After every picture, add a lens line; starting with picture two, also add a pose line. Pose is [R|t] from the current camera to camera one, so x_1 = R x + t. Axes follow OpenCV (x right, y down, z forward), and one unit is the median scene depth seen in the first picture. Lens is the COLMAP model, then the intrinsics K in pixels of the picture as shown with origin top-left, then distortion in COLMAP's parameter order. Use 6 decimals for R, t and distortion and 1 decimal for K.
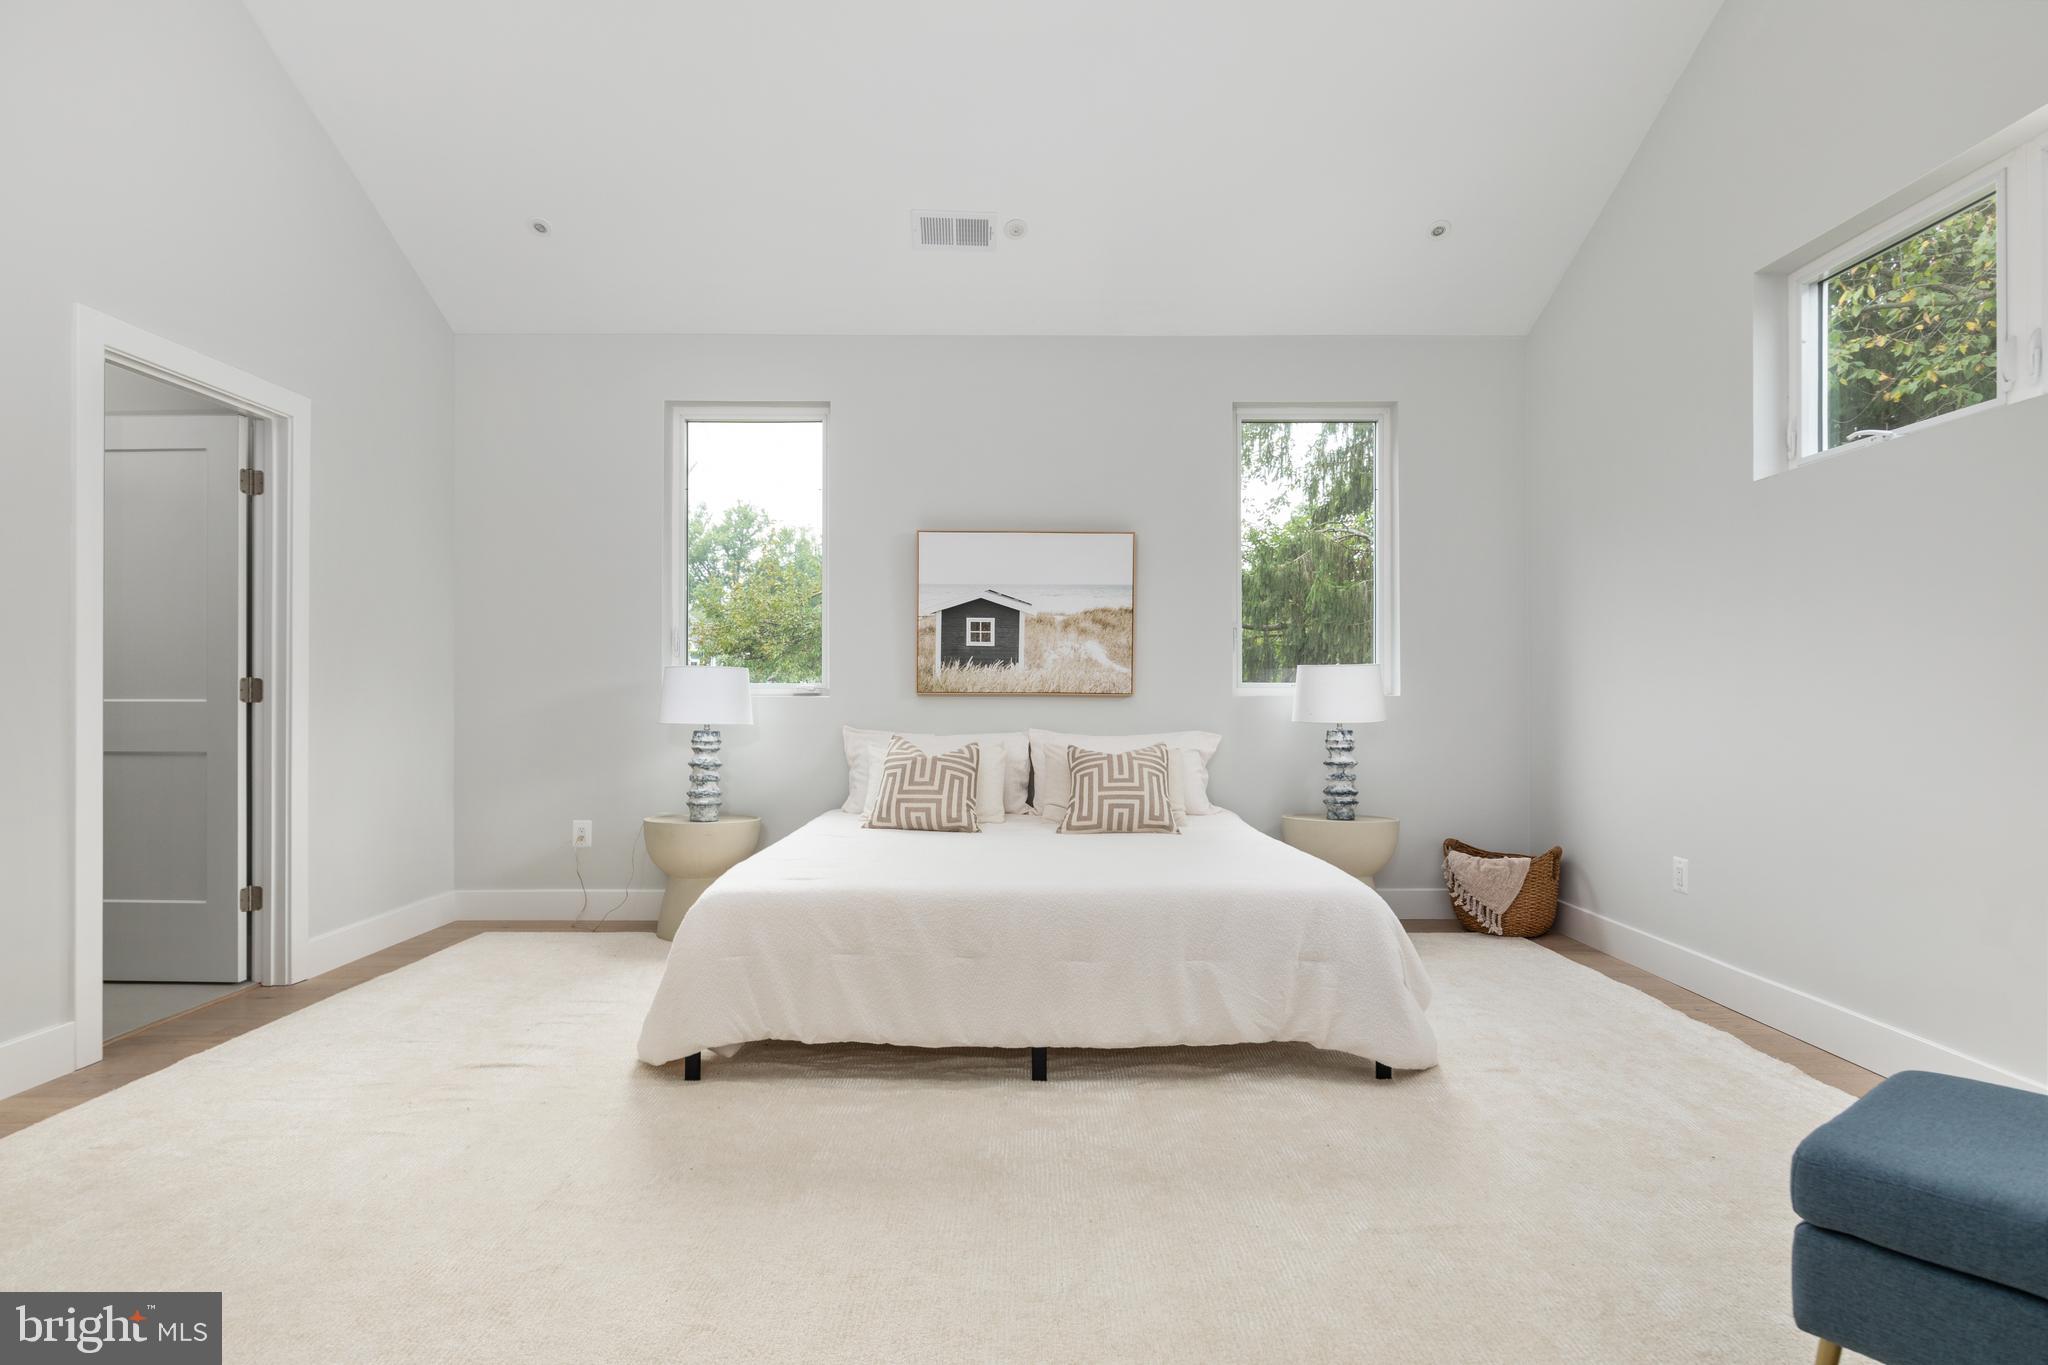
lens RADIAL K [[1056.1, 0, 1021.1], [0, 1056.1, 693.2], [0, 0, 1]] dist [0.003623, 0.000475]
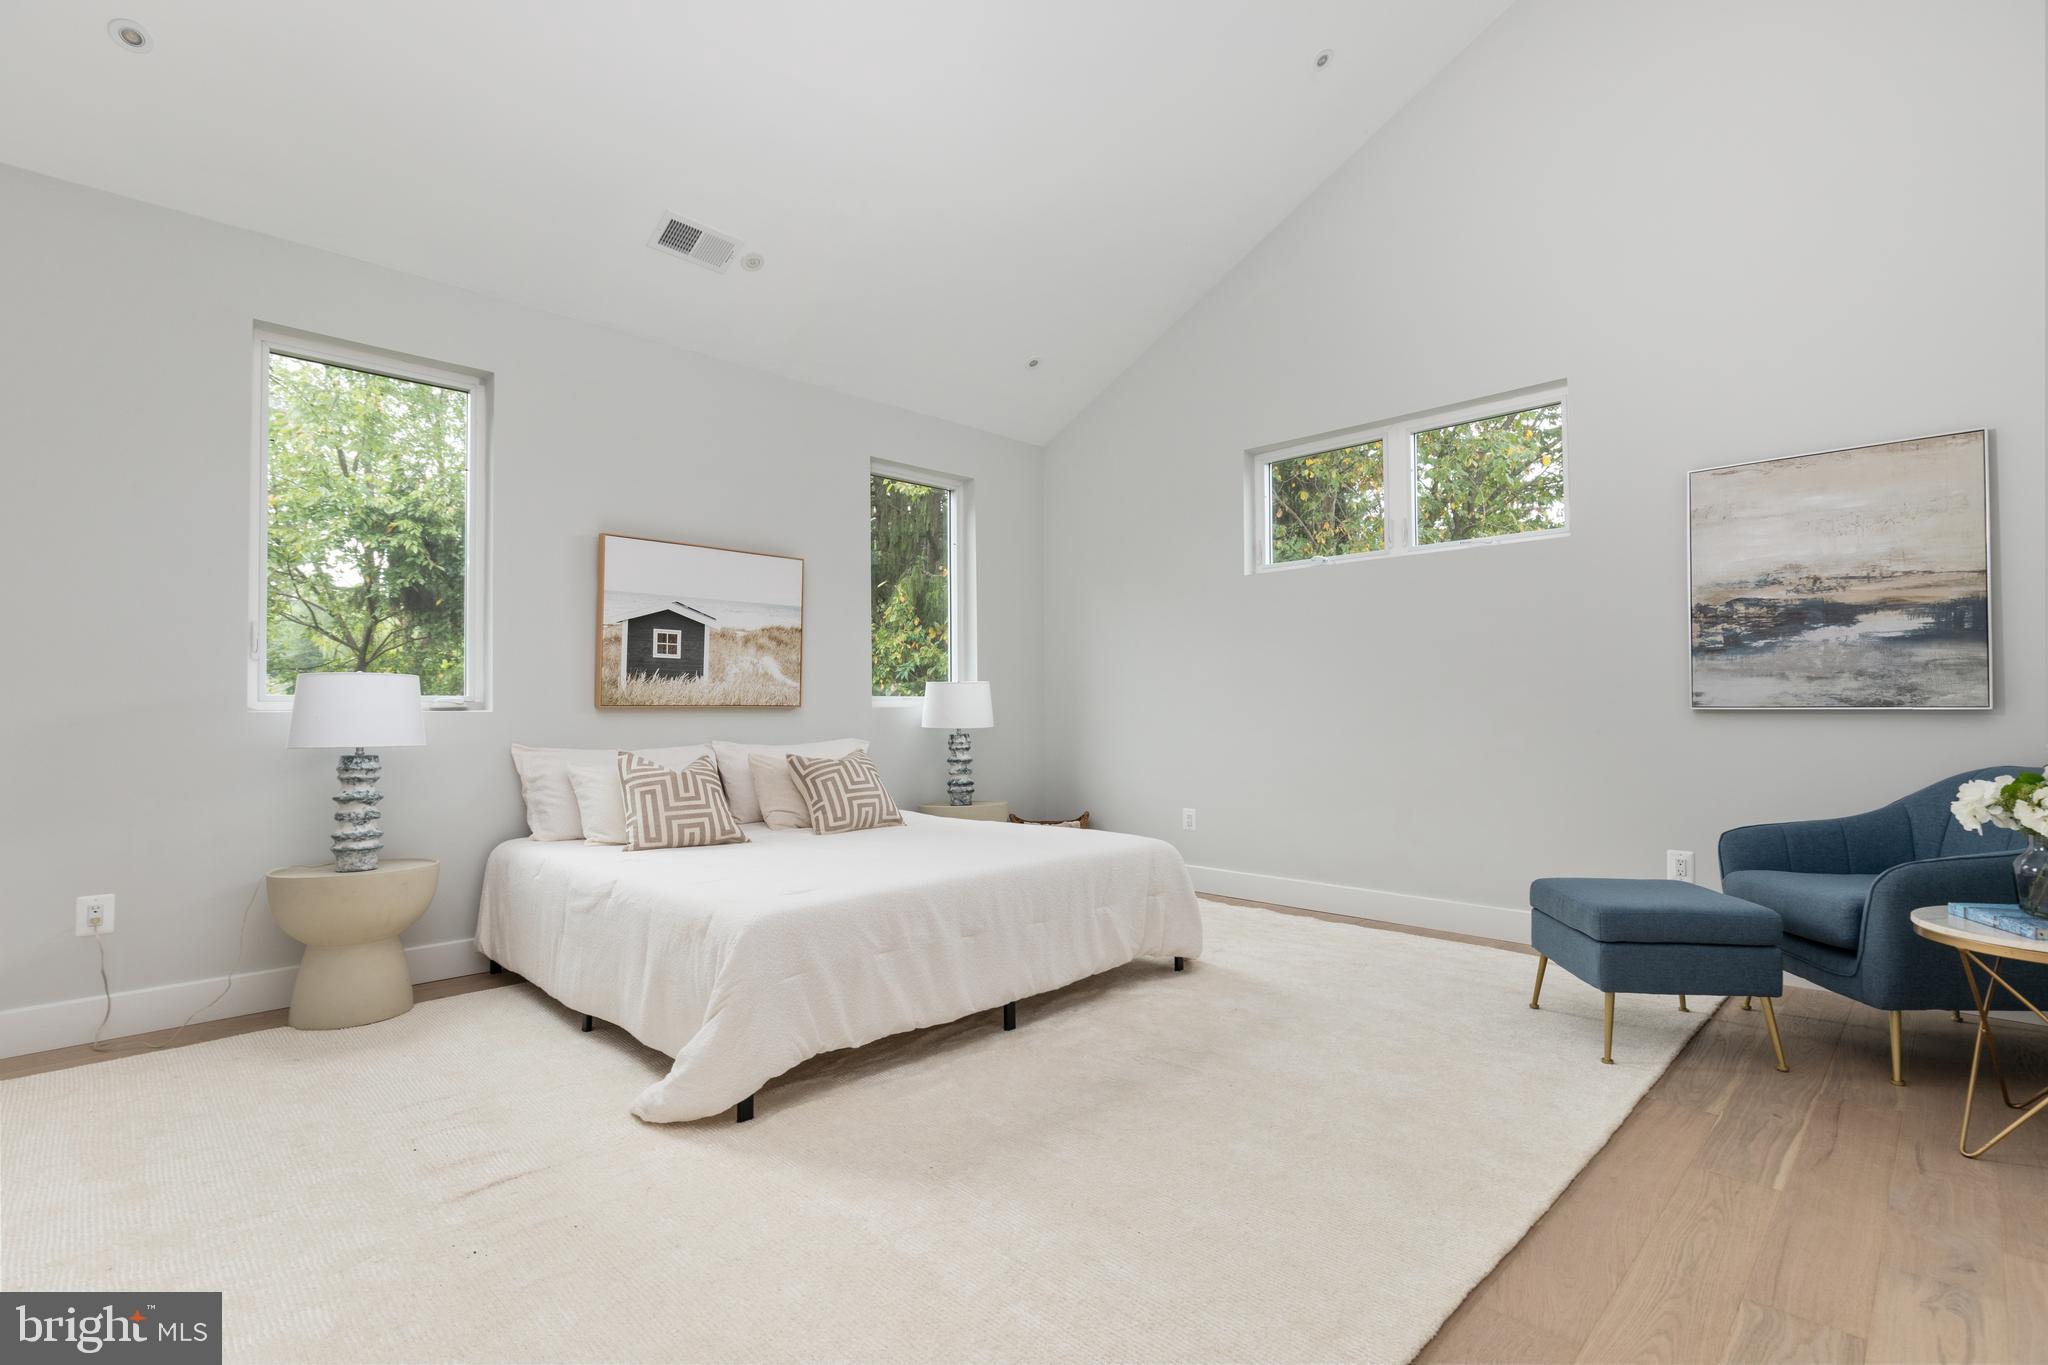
lens RADIAL K [[975.8, 0, 1015.1], [0, 975.8, 686.9], [0, 0, 1]] dist [0.000042, -0.000491]
pose [[0.697808, 0.009227, 0.716226, -0.464264], [0.005779, 0.999812, -0.018511, 0.000798], [-0.716262, 0.017056, 0.697623, 0.135317]]
